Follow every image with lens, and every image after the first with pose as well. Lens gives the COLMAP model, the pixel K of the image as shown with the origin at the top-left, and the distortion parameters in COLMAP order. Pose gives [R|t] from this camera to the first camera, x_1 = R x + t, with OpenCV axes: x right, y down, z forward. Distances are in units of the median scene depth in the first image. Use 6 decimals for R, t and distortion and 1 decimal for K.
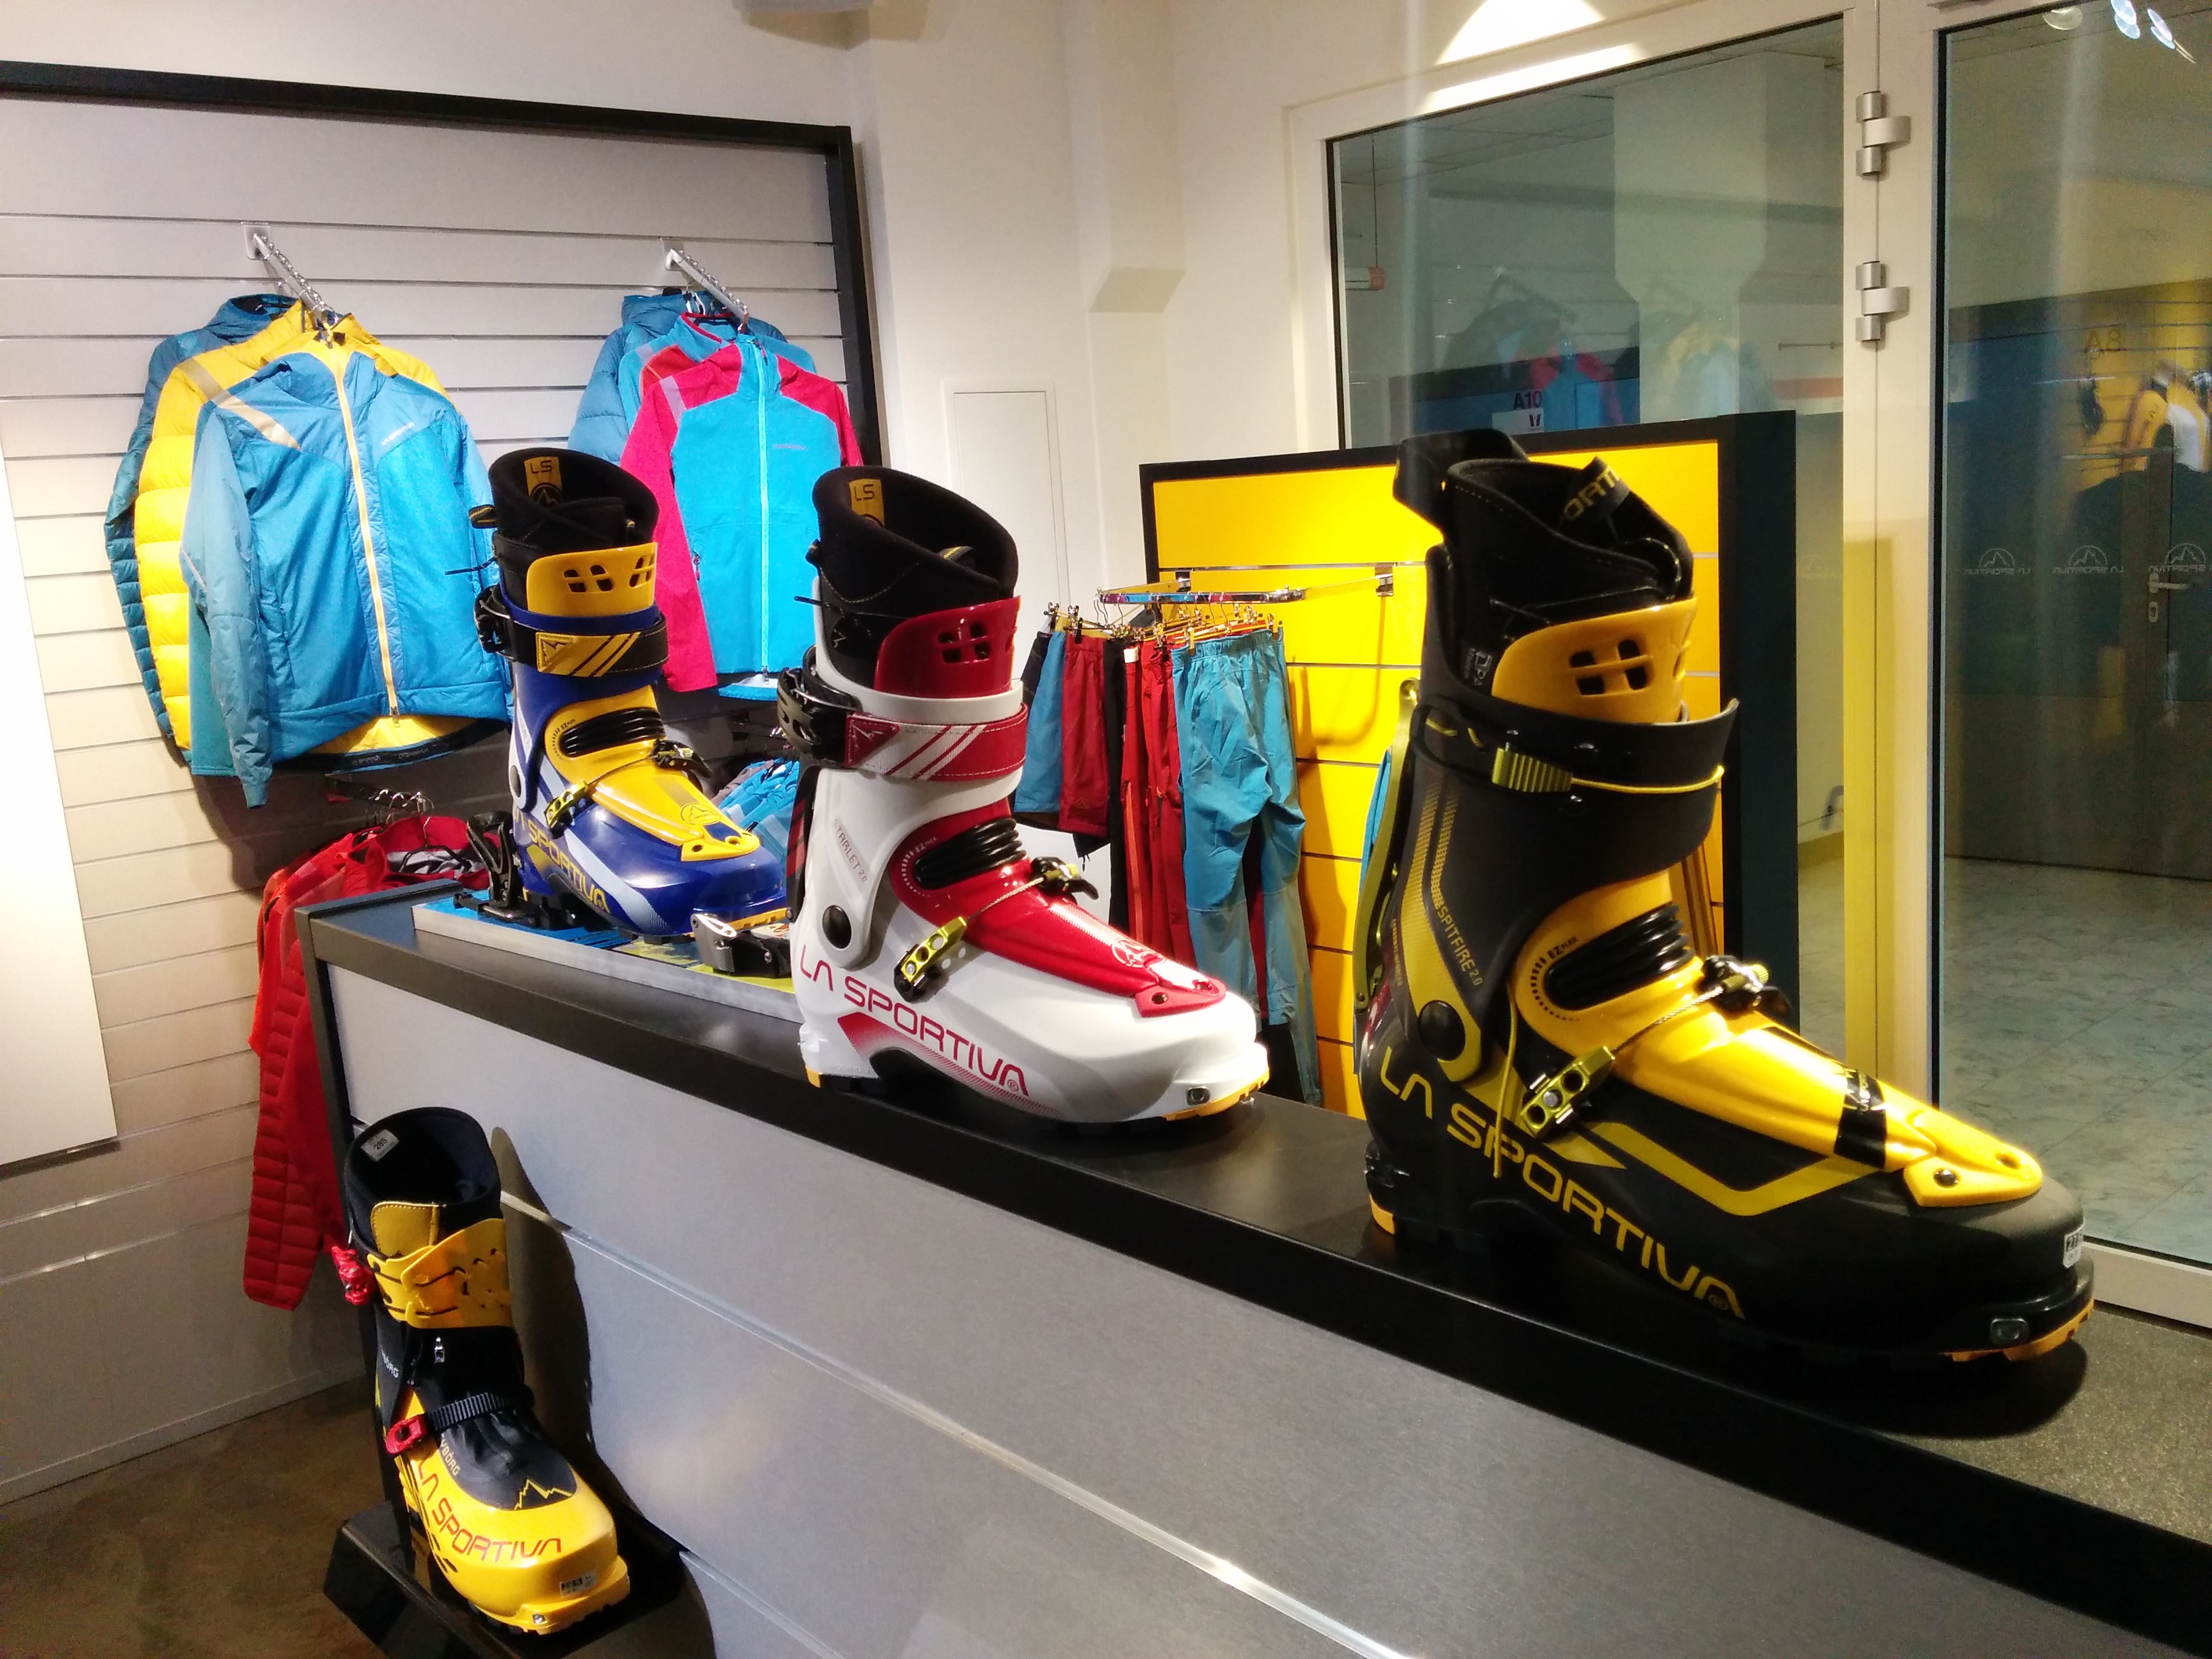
lens RADIAL K [[1935.0, 0, 1100.8], [0, 1935.0, 833.1], [0, 0, 1]] dist [0.072324, -0.115307]
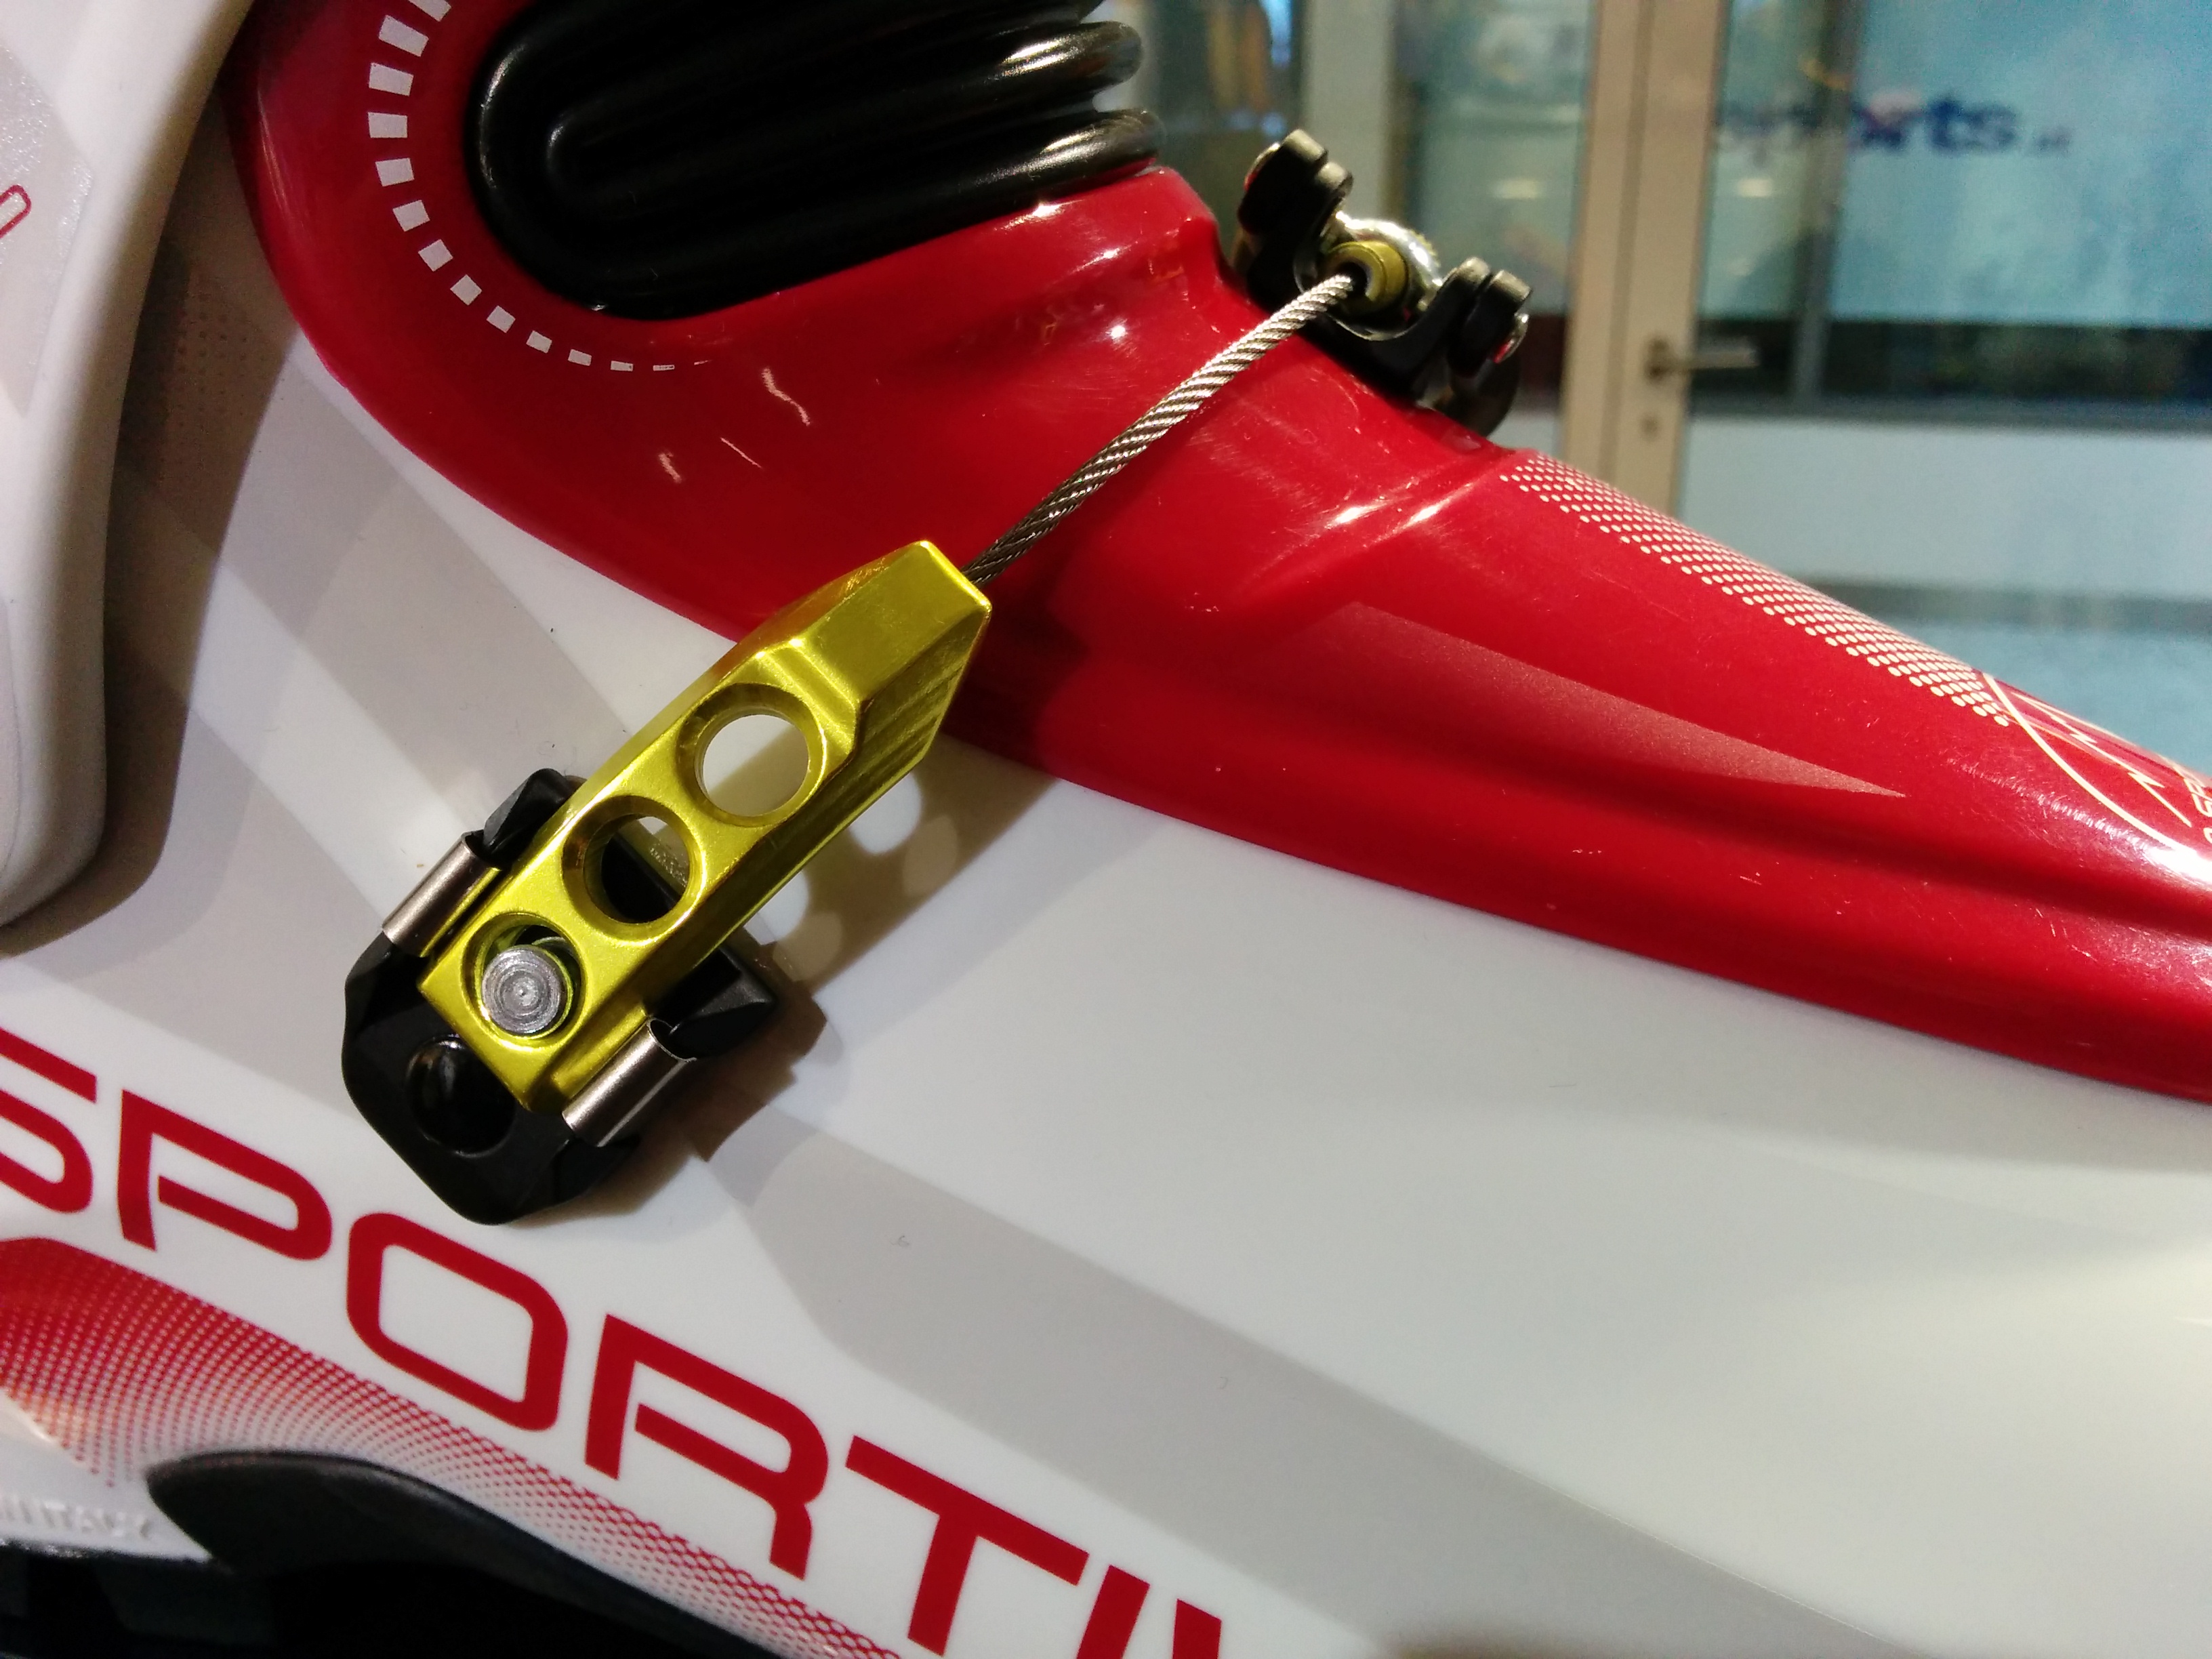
lens RADIAL K [[1935.0, 0, 1107.0], [0, 1935.0, 820.9], [0, 0, 1]] dist [0.072324, -0.115307]
pose [[0.930396, -0.060512, 0.361526, -0.106157], [0.001682, 0.986974, 0.160872, 0.041365], [-0.366551, -0.149066, 0.918379, 0.874649]]
